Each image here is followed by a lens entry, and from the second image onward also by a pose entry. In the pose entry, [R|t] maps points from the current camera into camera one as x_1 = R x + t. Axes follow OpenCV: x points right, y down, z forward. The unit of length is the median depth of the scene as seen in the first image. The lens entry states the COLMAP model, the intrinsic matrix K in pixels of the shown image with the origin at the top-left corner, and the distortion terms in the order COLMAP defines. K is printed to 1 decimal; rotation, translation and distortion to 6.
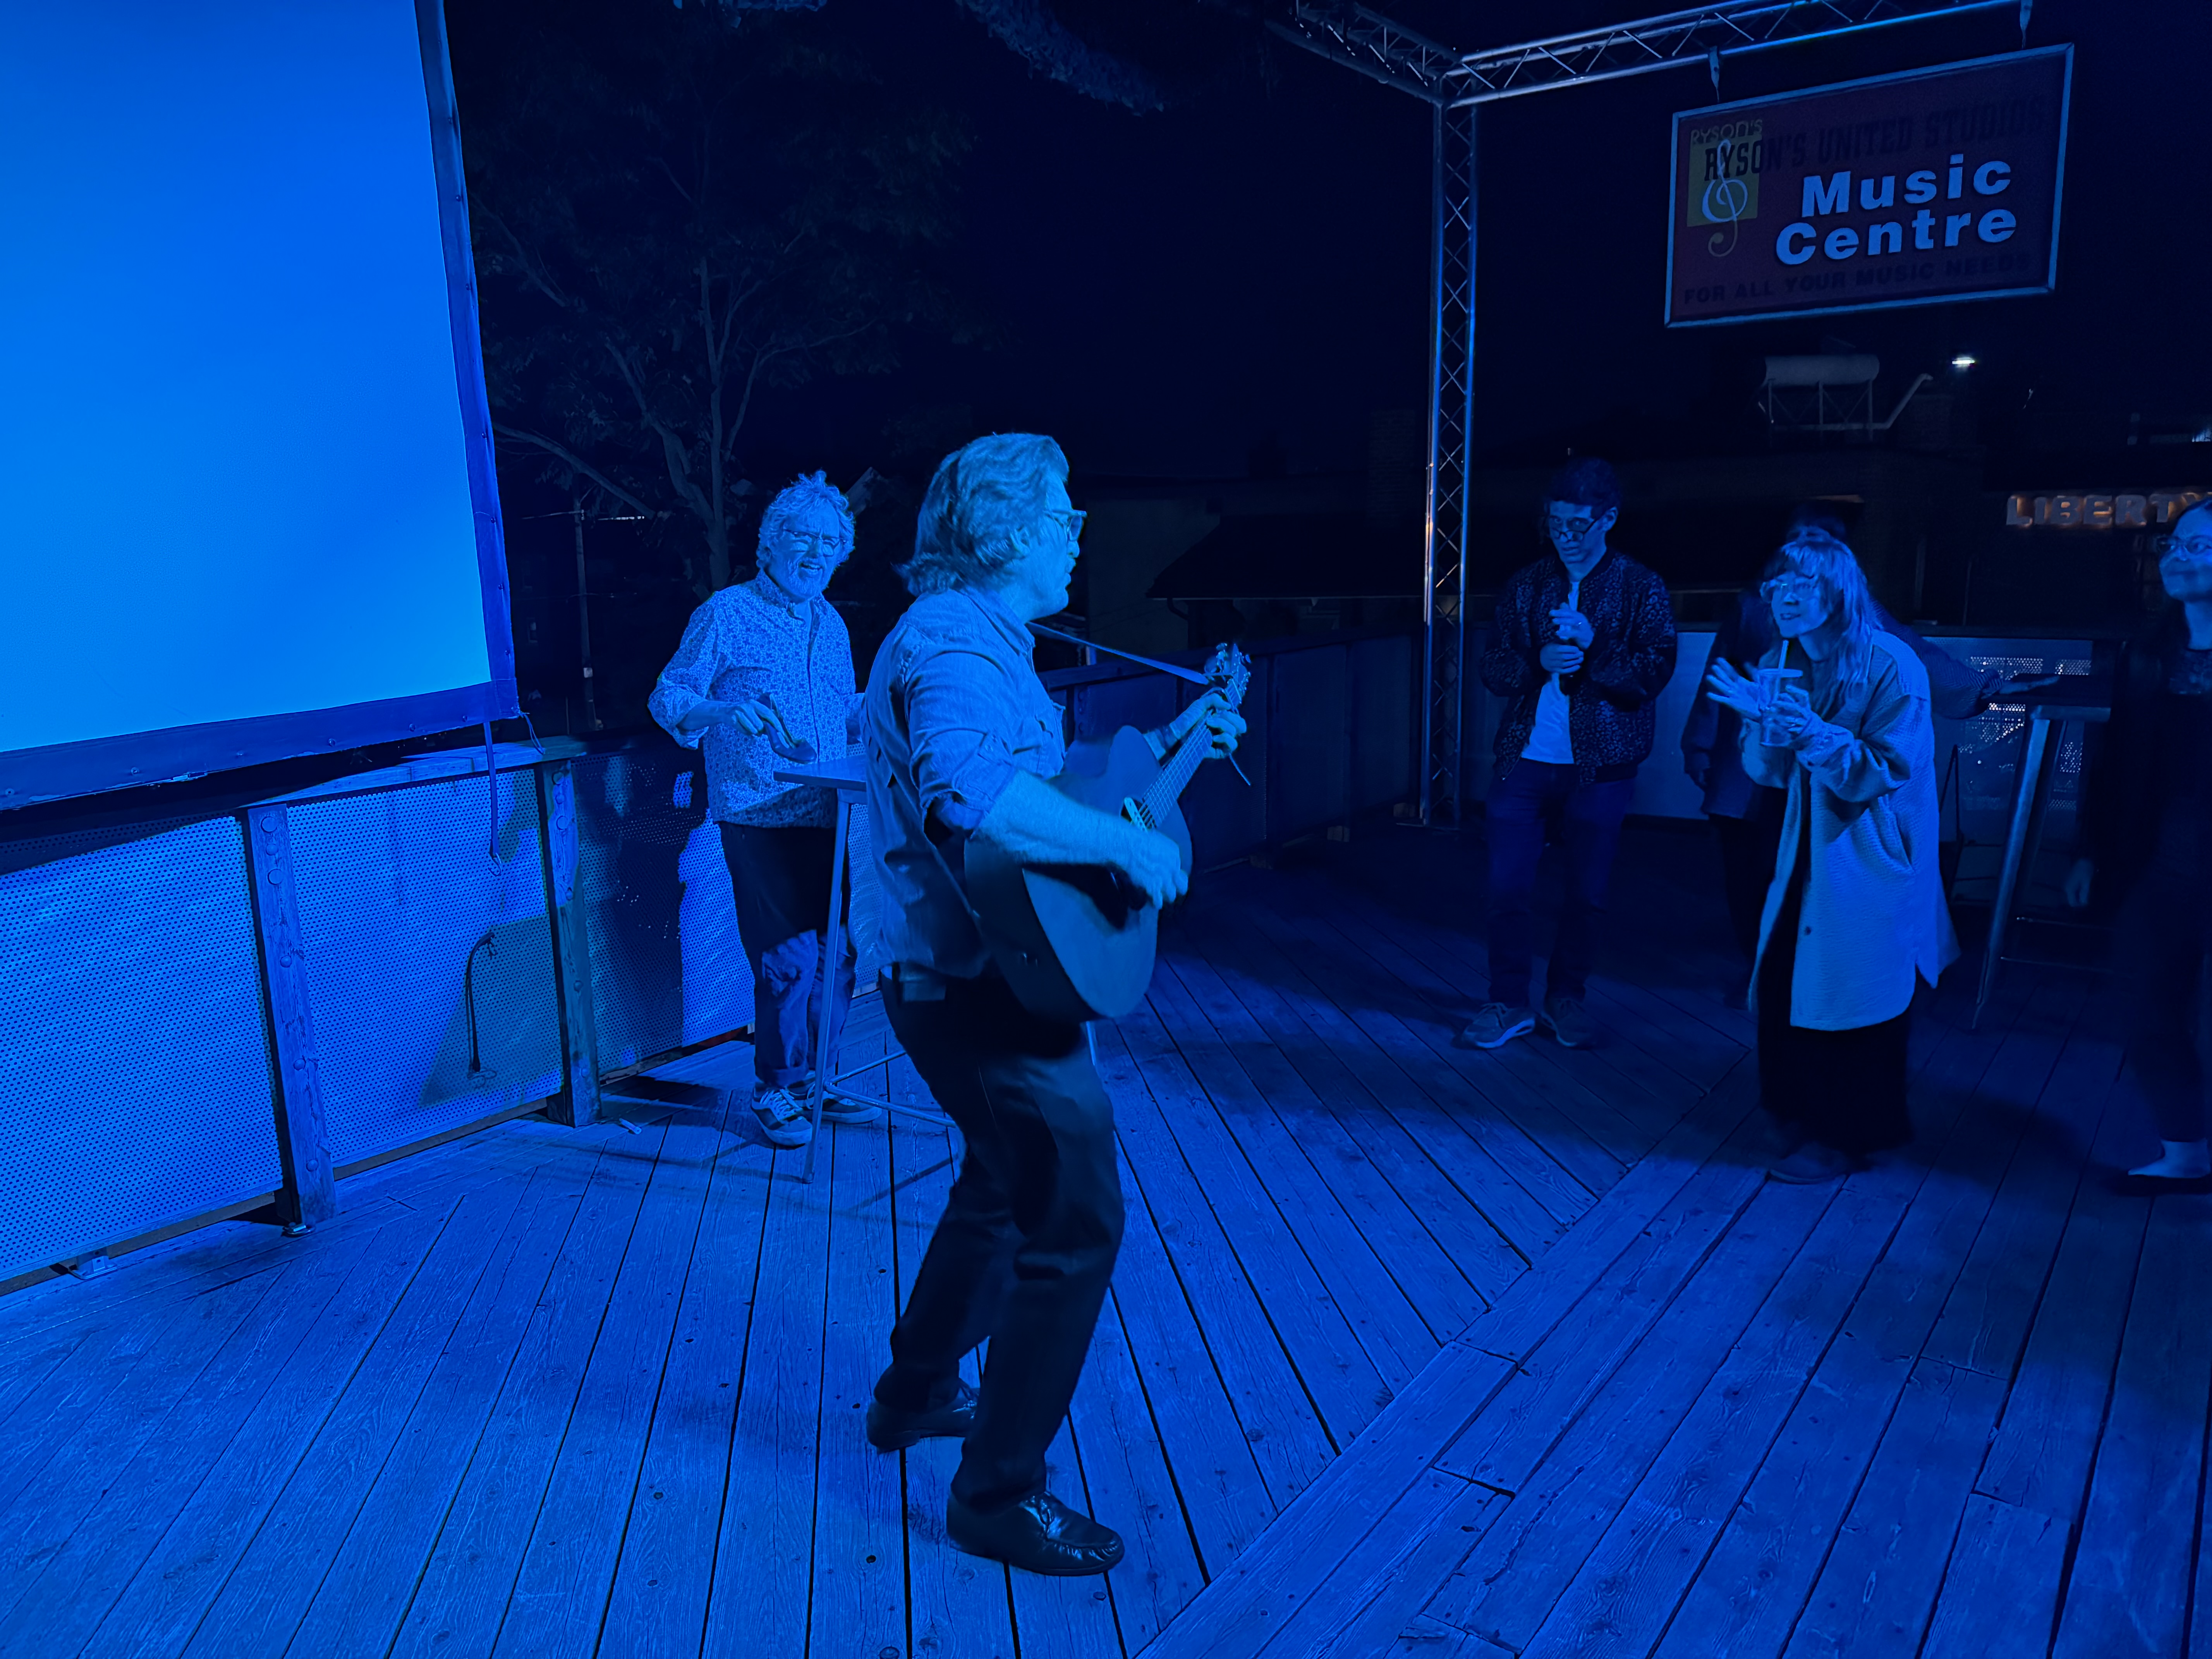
lens RADIAL K [[1609.0, 0, 999.6], [0, 1609.0, 833.6], [0, 0, 1]] dist [0.069264, -0.098975]
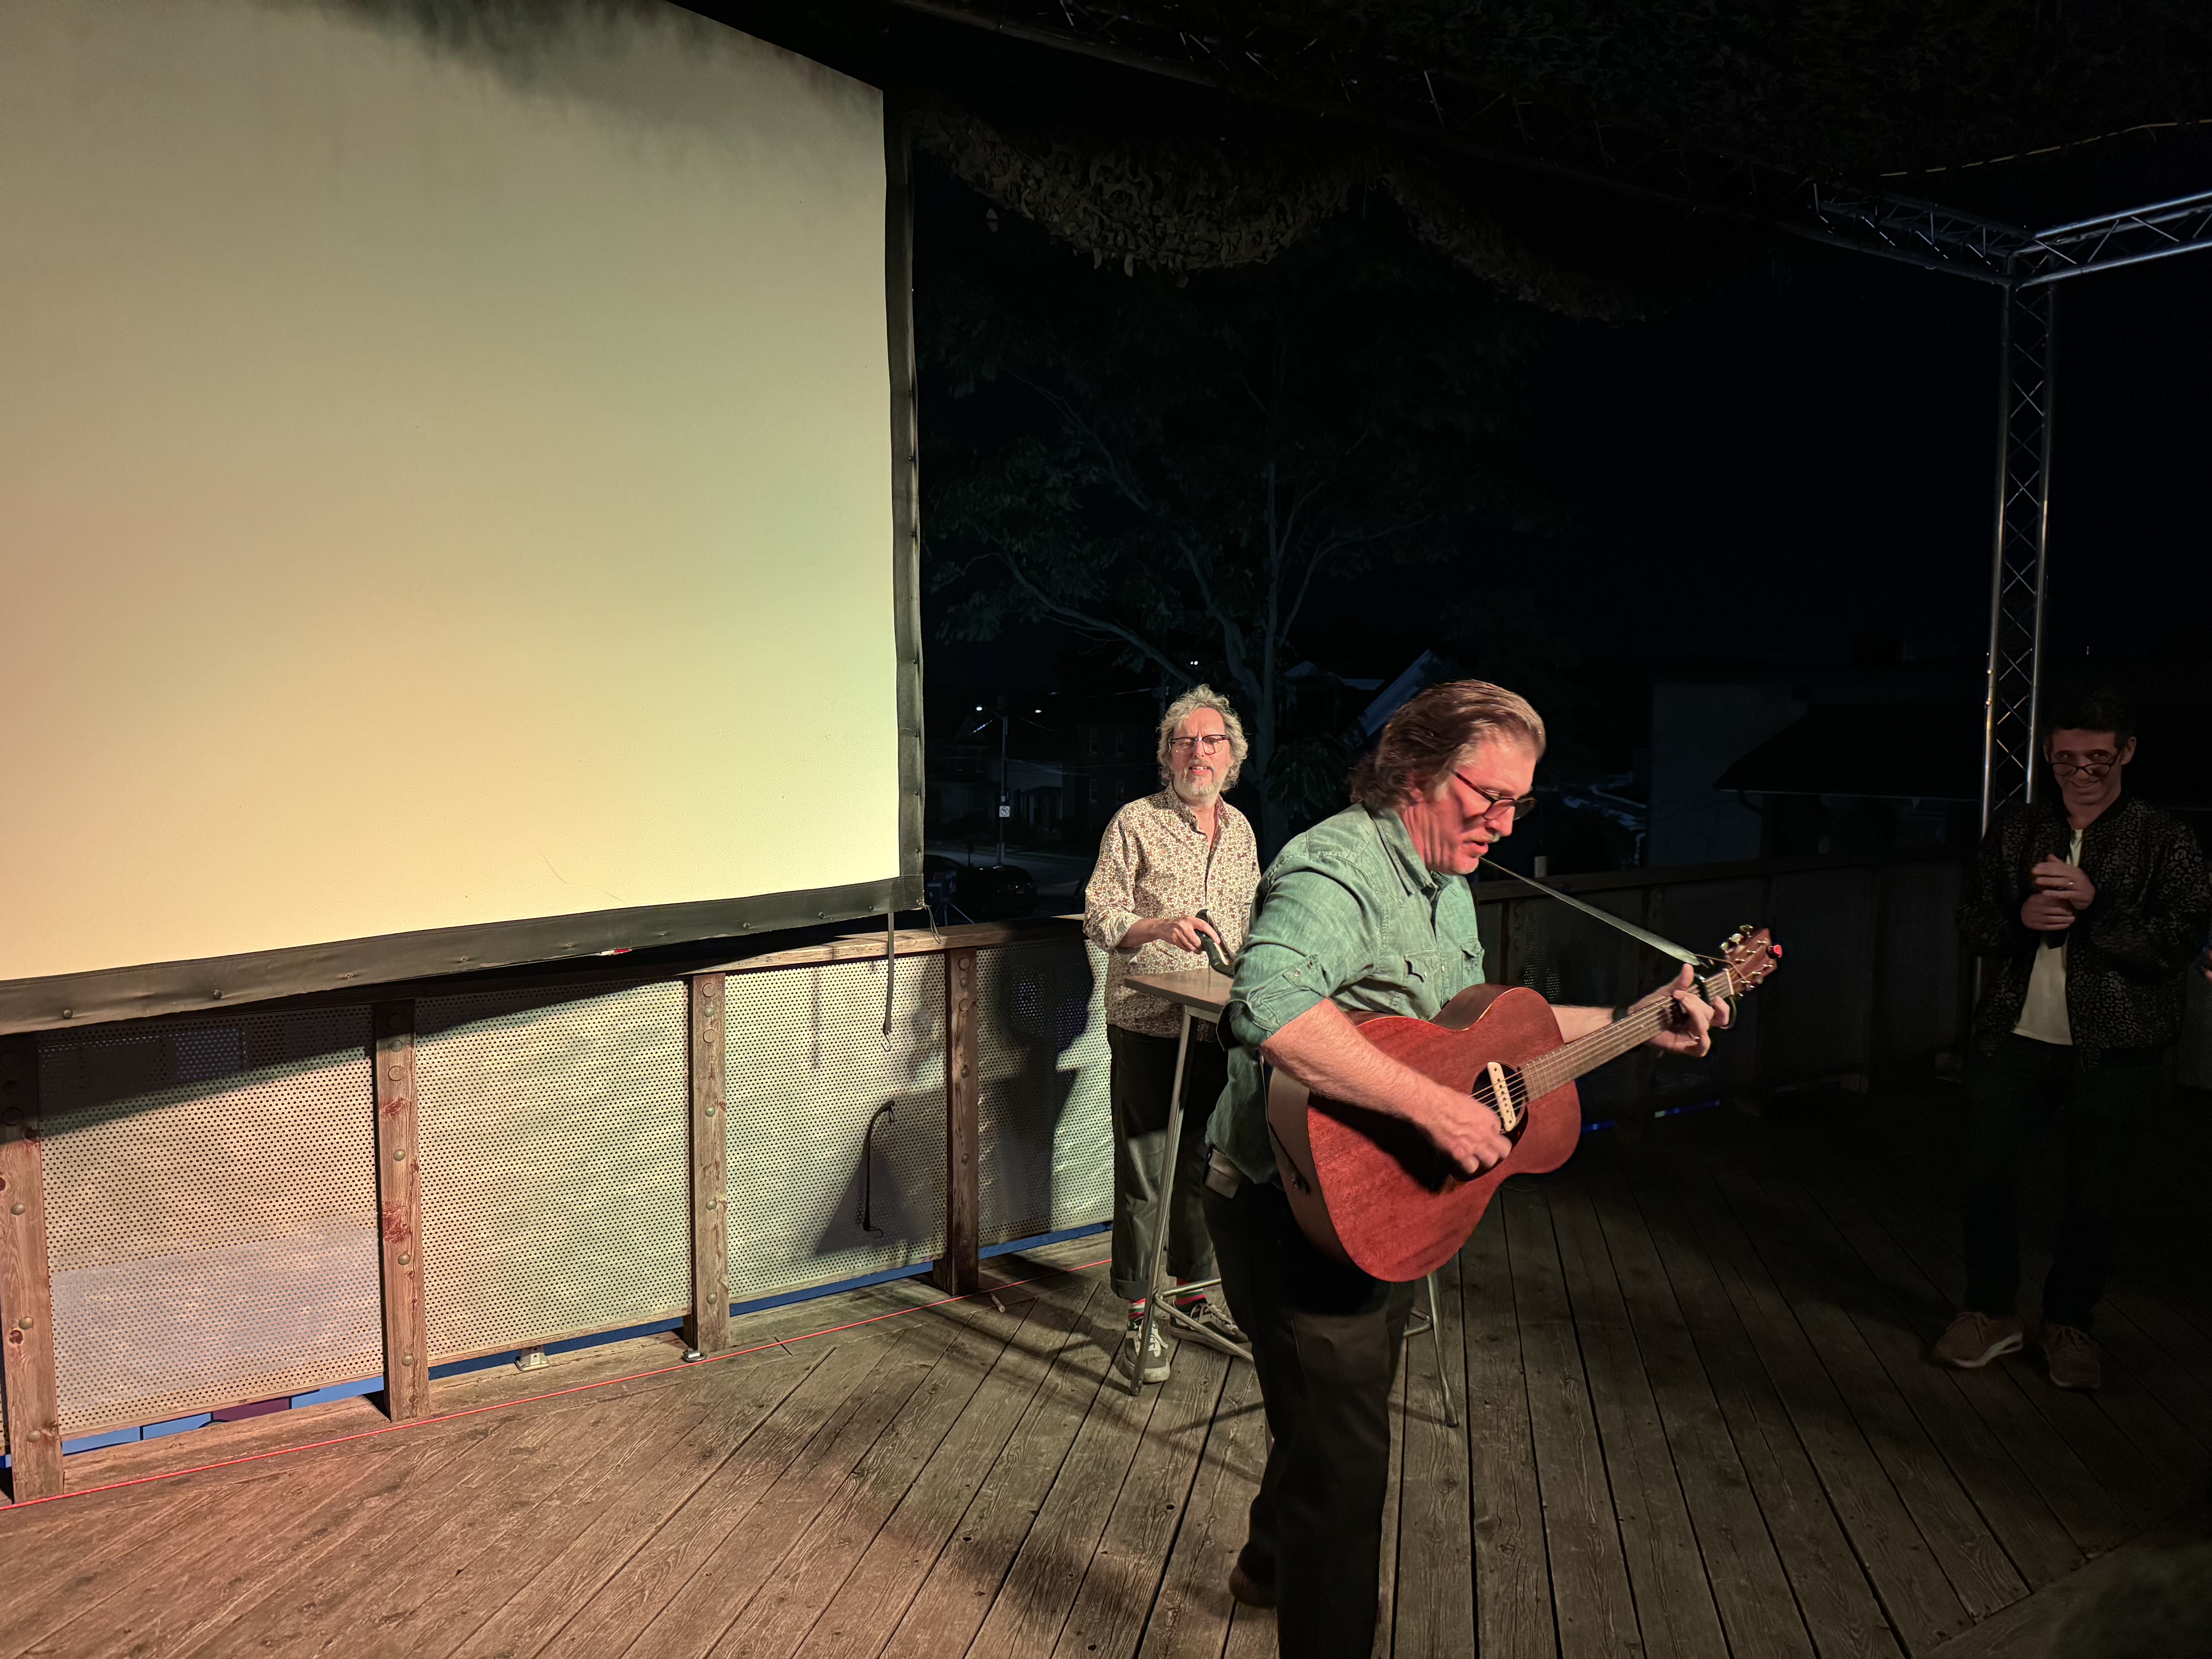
lens RADIAL K [[1559.9, 0, 966.0], [0, 1559.9, 807.8], [0, 0, 1]] dist [0.045748, -0.051212]
pose [[0.928262, 0.039108, -0.369866, 0.117415], [-0.083002, 0.991159, -0.103512, -0.031316], [0.362547, 0.126786, 0.923301, 0.019903]]
